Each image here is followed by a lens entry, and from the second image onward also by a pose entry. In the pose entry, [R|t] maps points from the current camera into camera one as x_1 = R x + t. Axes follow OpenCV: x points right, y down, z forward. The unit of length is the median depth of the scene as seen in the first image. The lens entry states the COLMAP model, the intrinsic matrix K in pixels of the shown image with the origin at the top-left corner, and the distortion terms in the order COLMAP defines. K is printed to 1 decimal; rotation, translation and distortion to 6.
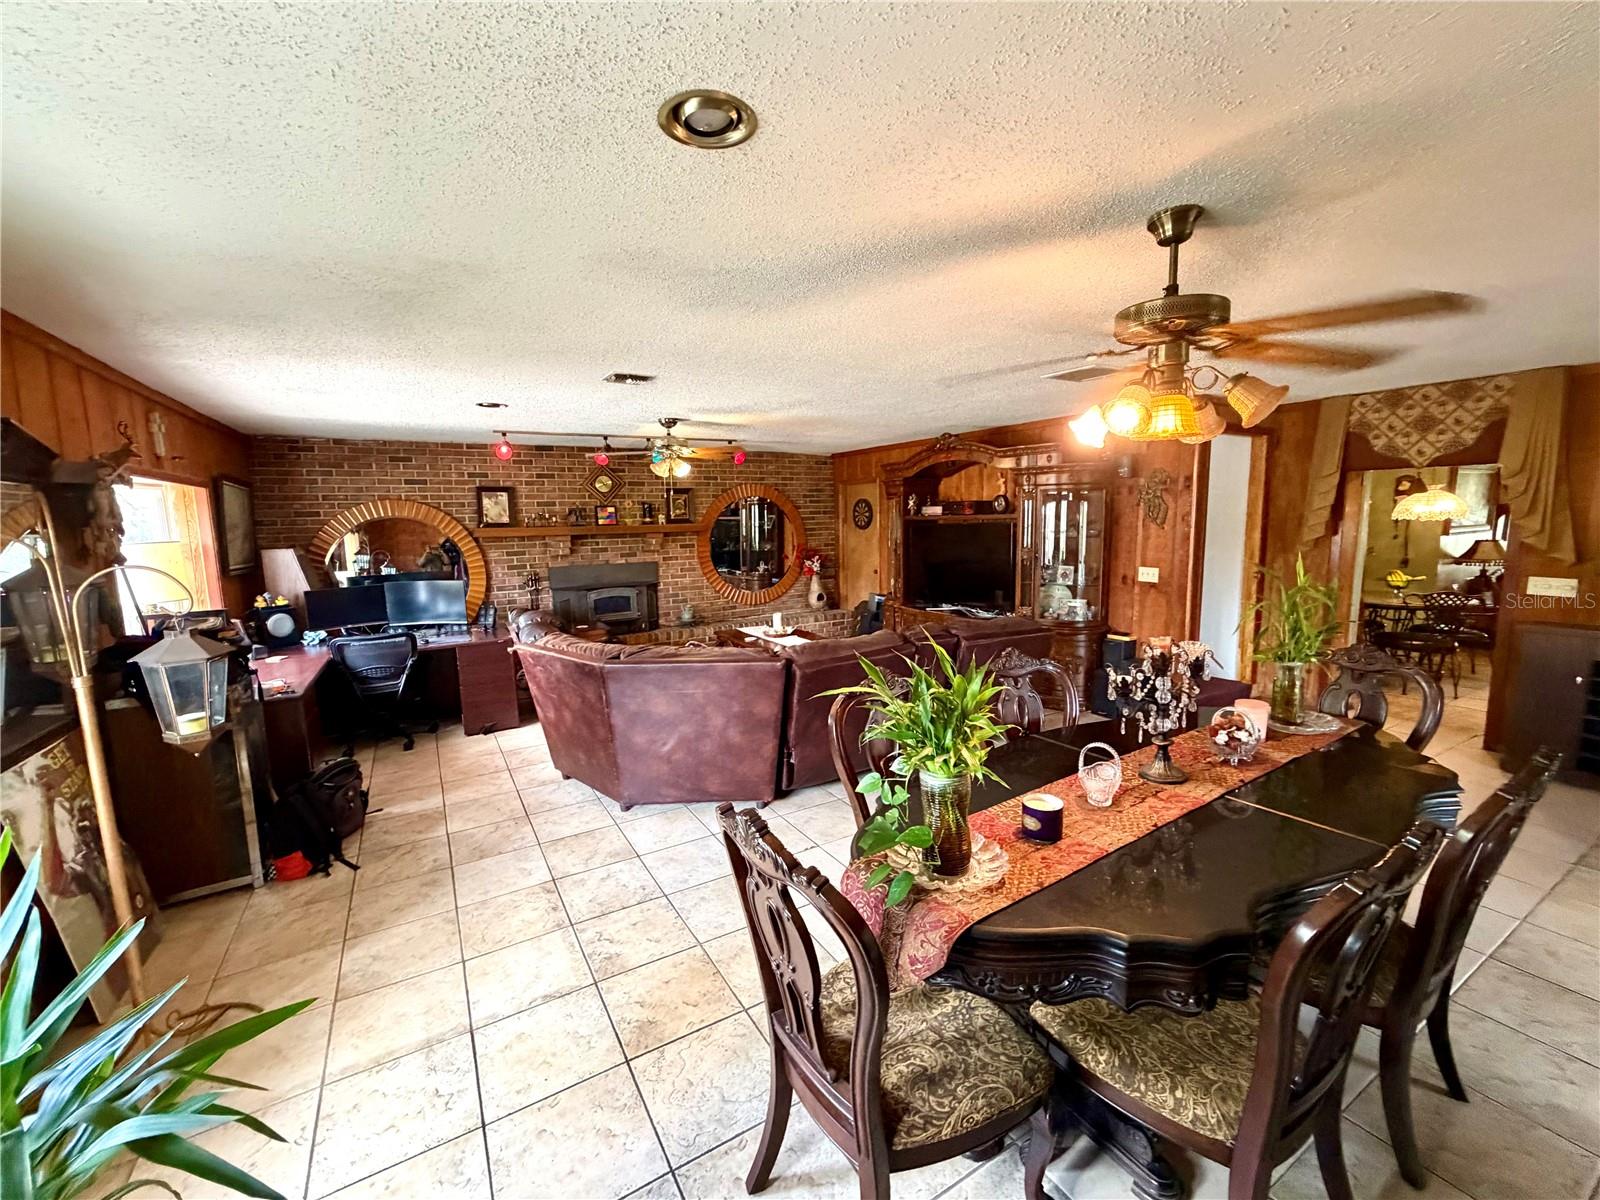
lens RADIAL K [[637.3, 0, 804.4], [0, 637.3, 606.1], [0, 0, 1]] dist [-0.002354, 0.000610]
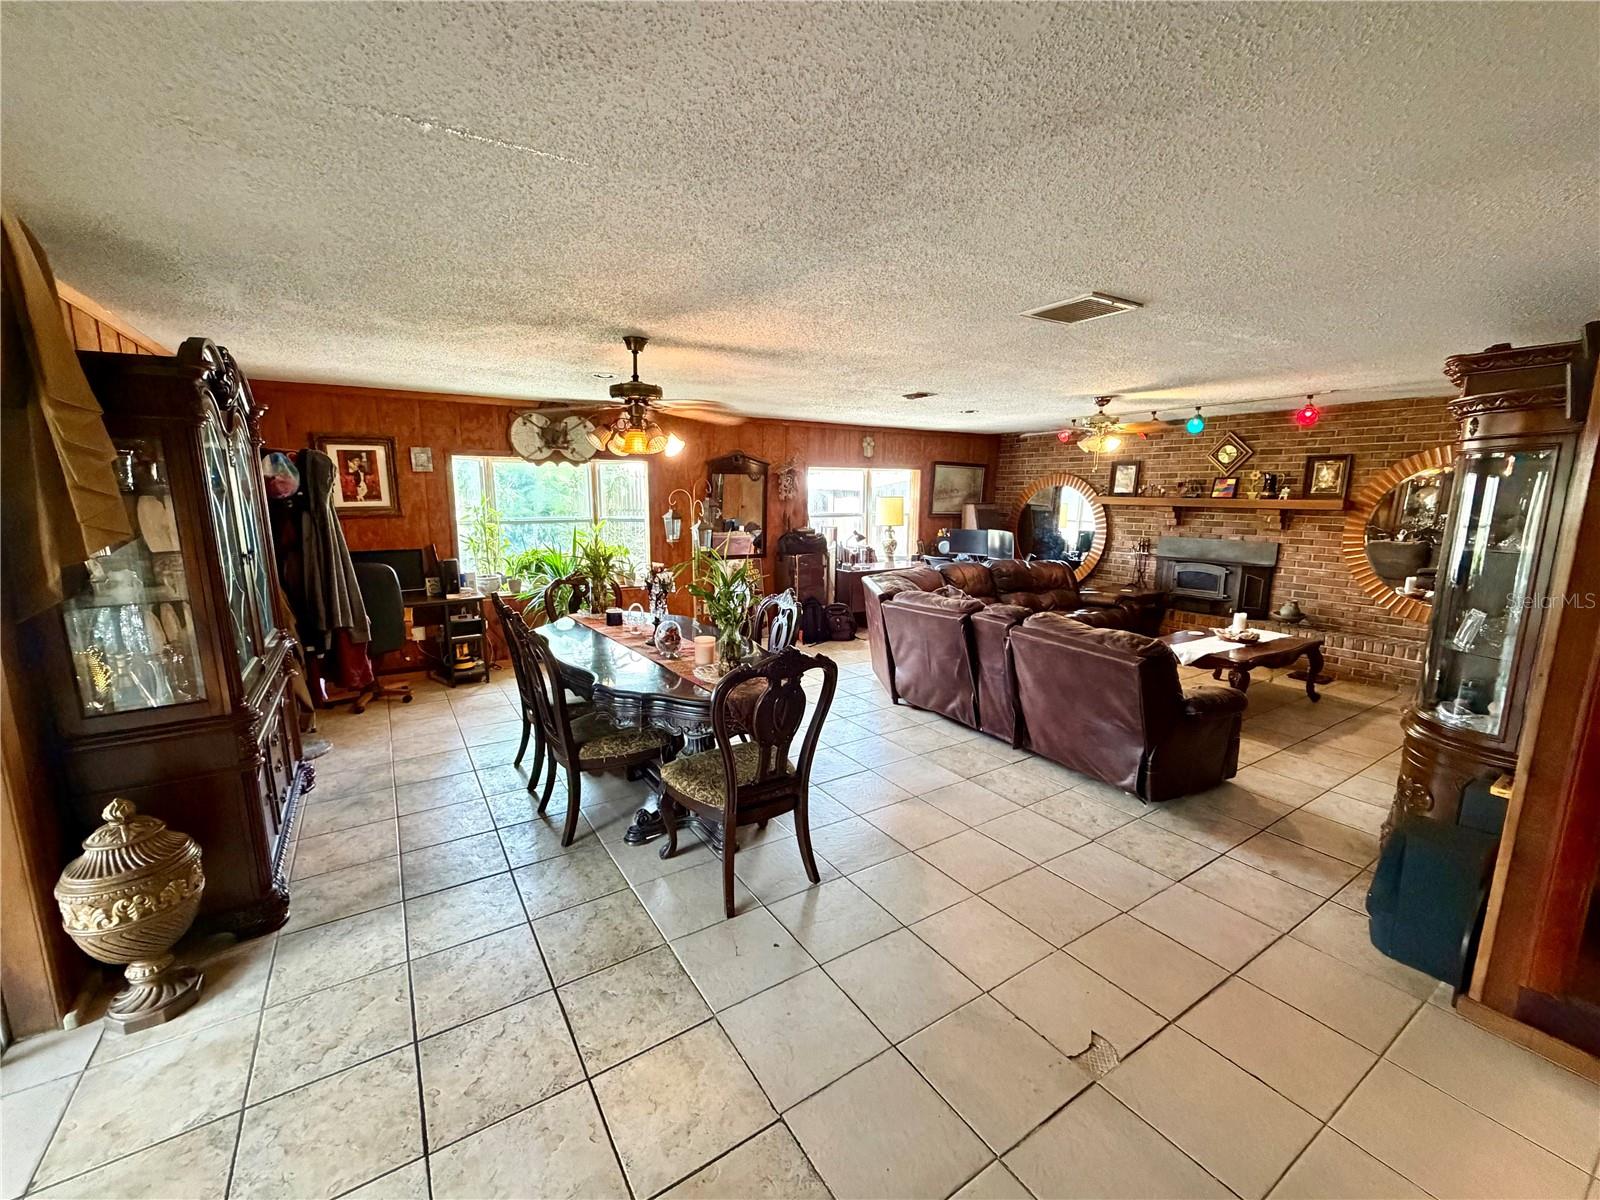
lens RADIAL K [[637.3, 0, 794.9], [0, 637.3, 596.6], [0, 0, 1]] dist [-0.002354, 0.000610]
pose [[0.040631, 0.184454, -0.982001, 0.629310], [-0.146535, 0.973286, 0.176754, -0.059995], [0.988371, 0.136716, 0.066575, 0.336980]]
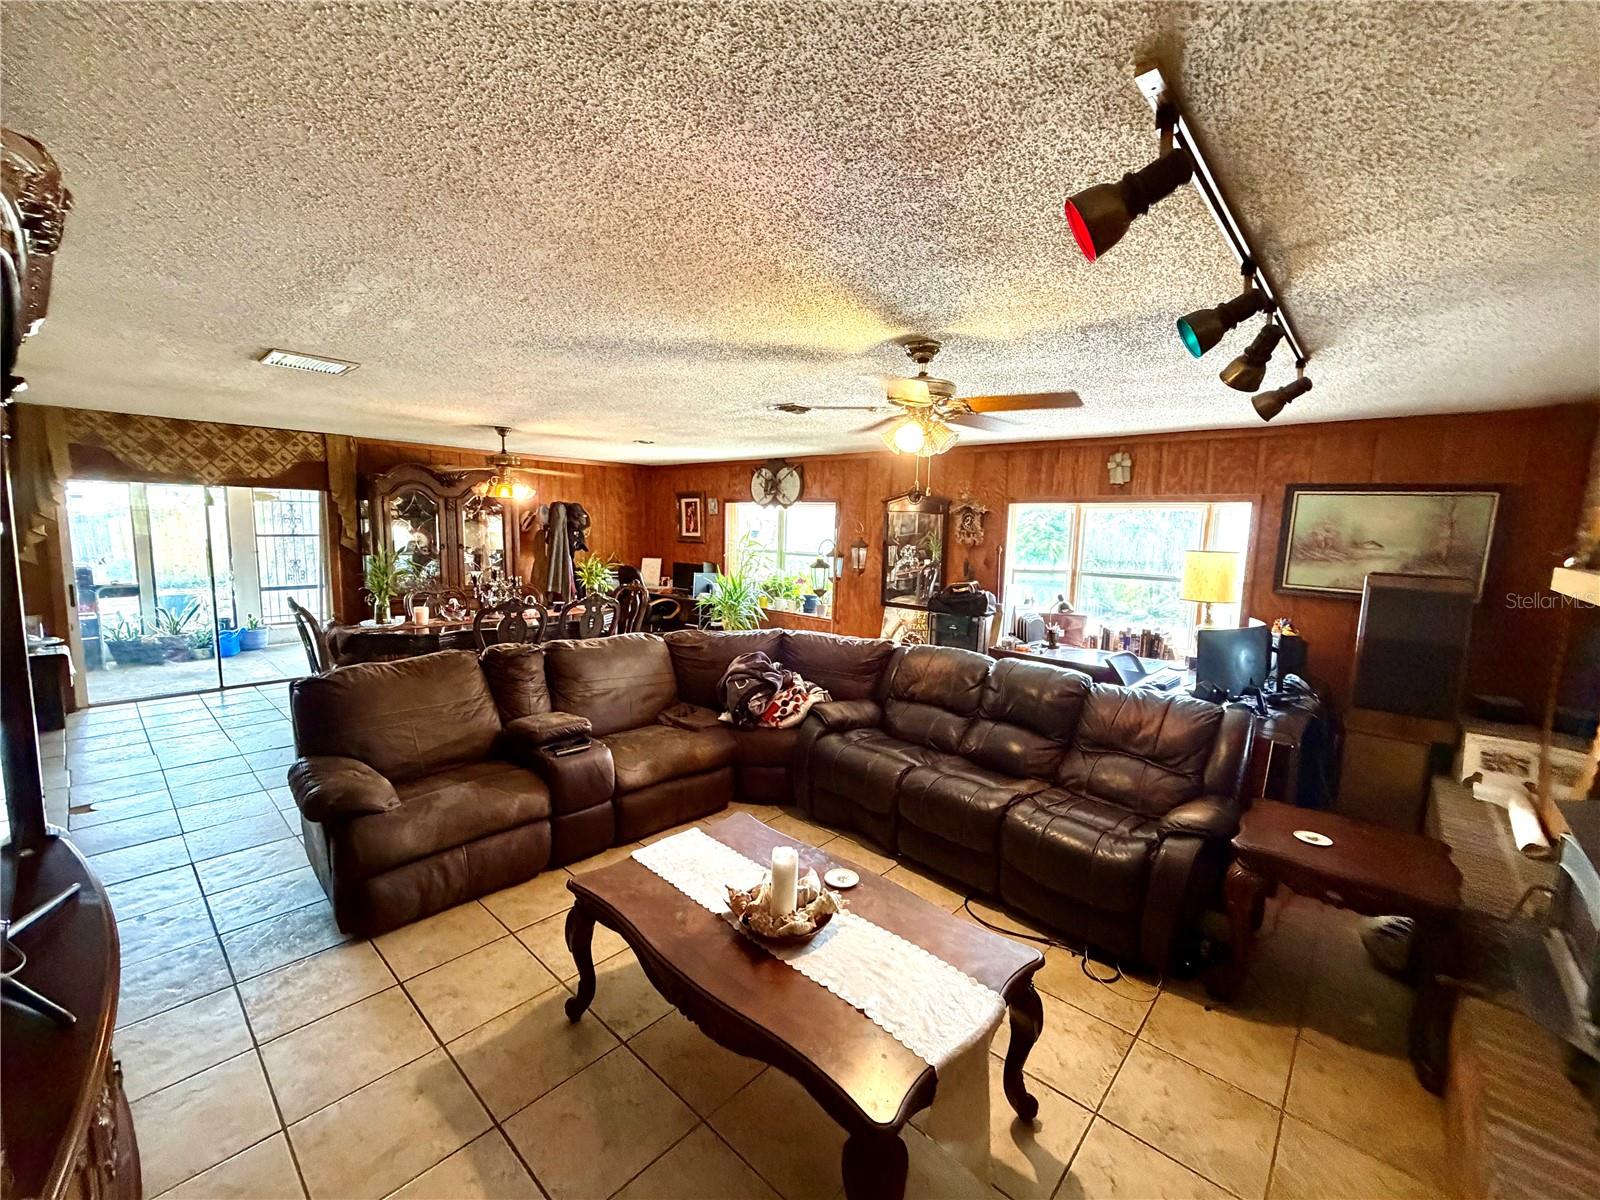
lens RADIAL K [[637.3, 0, 789.9], [0, 637.3, 602.0], [0, 0, 1]] dist [-0.002354, 0.000610]
pose [[-0.950823, 0.028103, -0.308458, 0.056850], [-0.054524, 0.965137, 0.256002, -0.154290], [0.304898, 0.260231, -0.916142, 1.064778]]
